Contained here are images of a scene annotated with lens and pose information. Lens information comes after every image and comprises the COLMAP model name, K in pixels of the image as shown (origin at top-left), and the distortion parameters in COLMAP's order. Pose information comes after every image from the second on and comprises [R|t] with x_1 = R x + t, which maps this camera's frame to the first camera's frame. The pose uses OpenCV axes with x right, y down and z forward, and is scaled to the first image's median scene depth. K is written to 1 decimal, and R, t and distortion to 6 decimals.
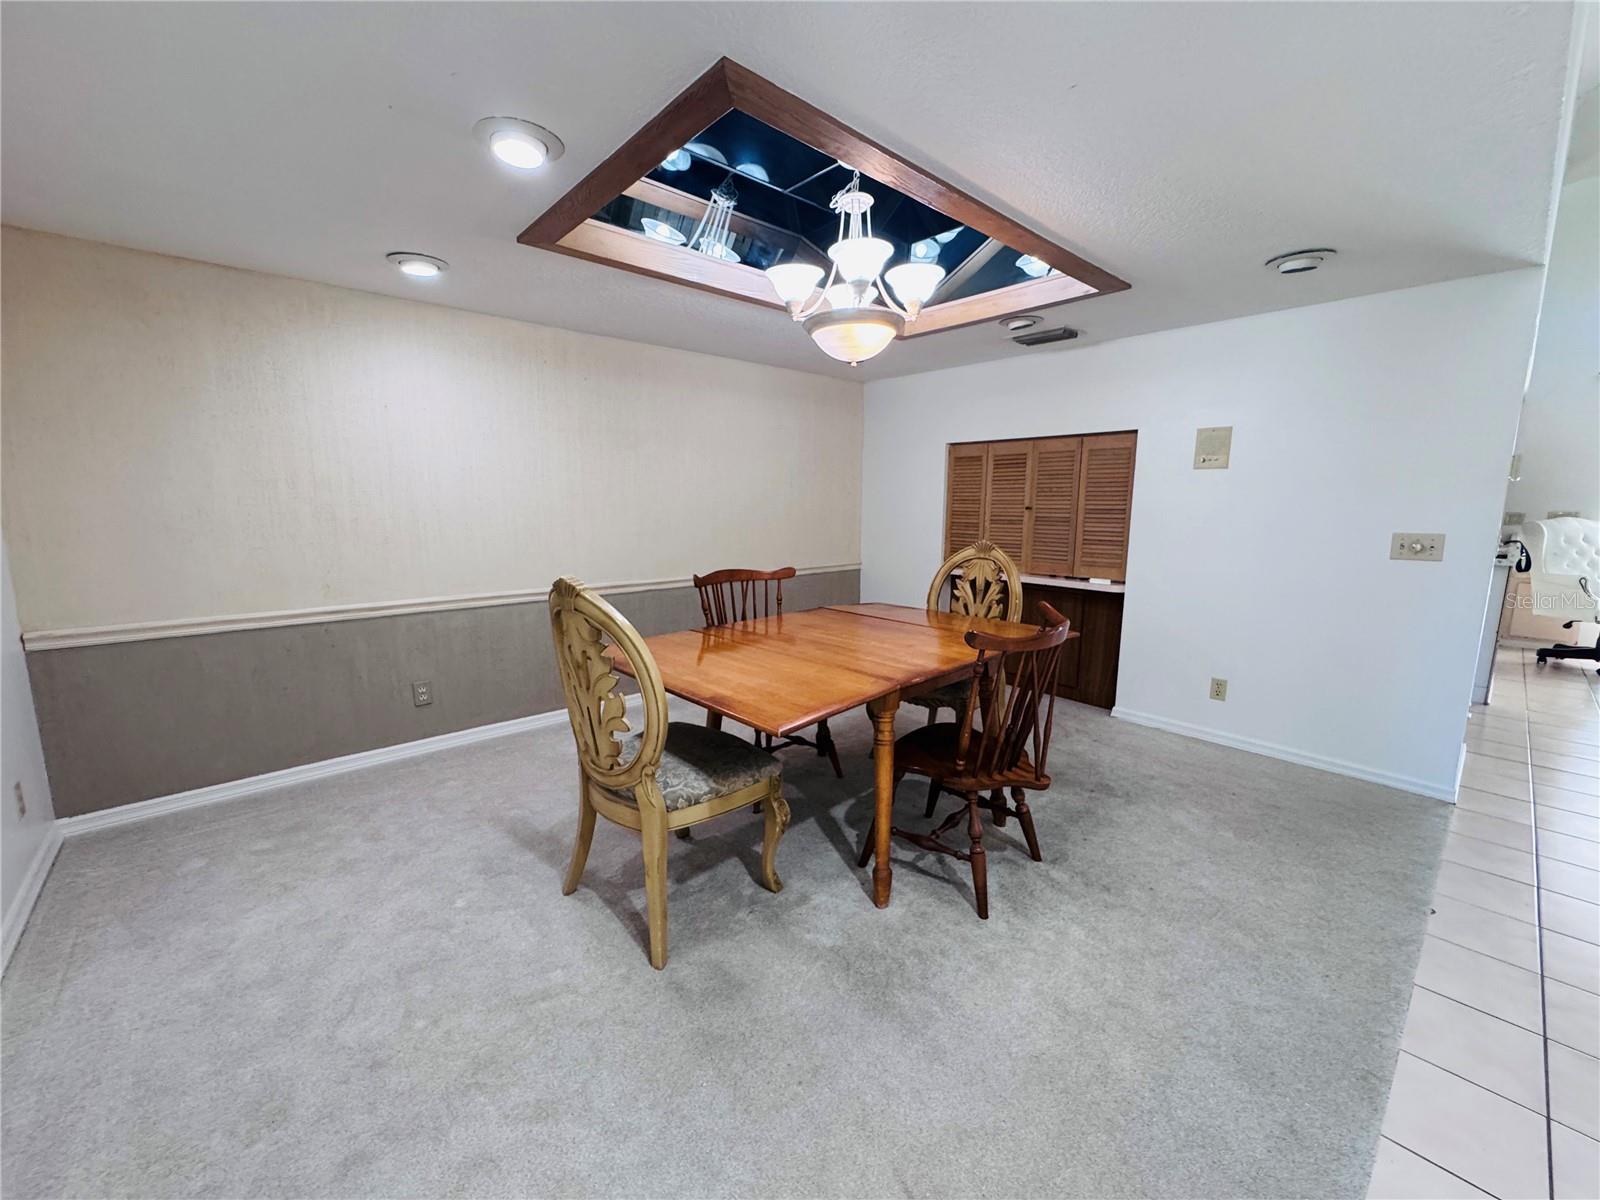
lens RADIAL K [[639.3, 0, 795.5], [0, 639.3, 603.9], [0, 0, 1]] dist [-0.000937, -0.000475]
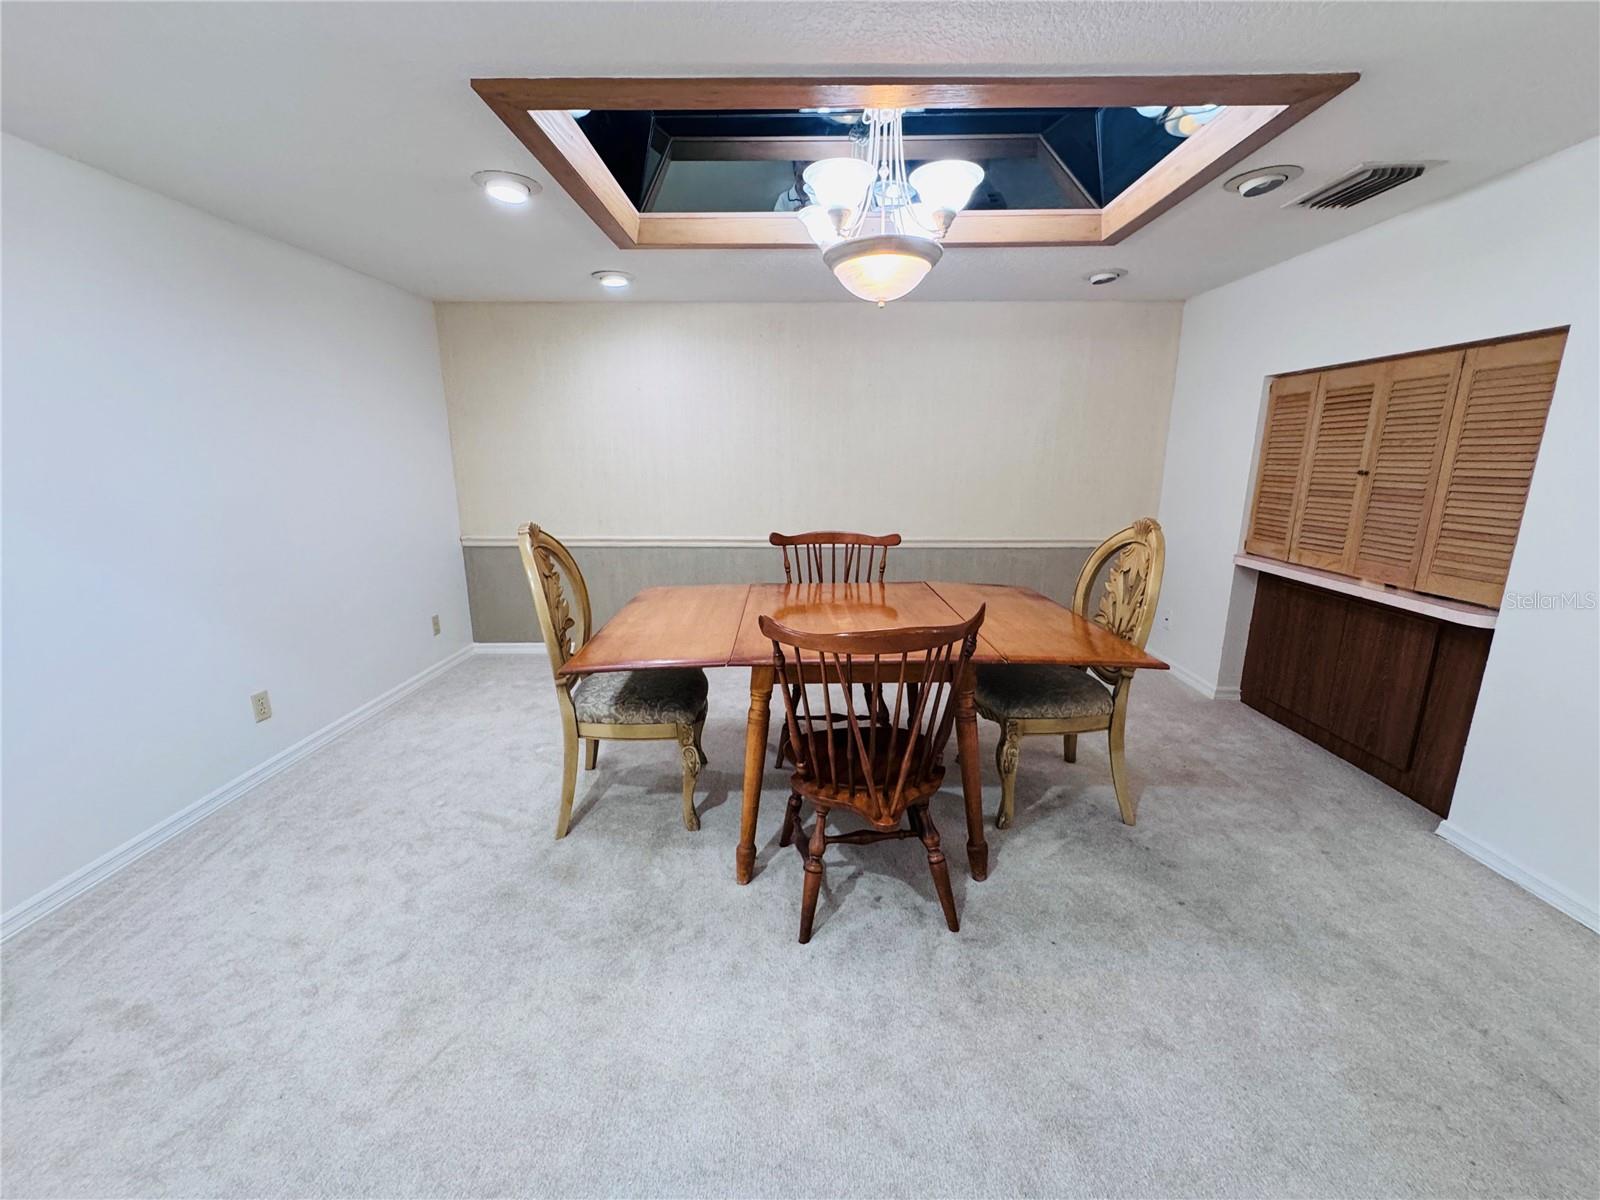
lens RADIAL K [[639.3, 0, 798.1], [0, 639.3, 601.2], [0, 0, 1]] dist [-0.000937, -0.000475]
pose [[0.738942, 0.148025, -0.657308, 0.511150], [-0.106011, 0.988960, 0.103537, -0.041966], [0.665377, -0.006826, 0.746476, 0.215851]]
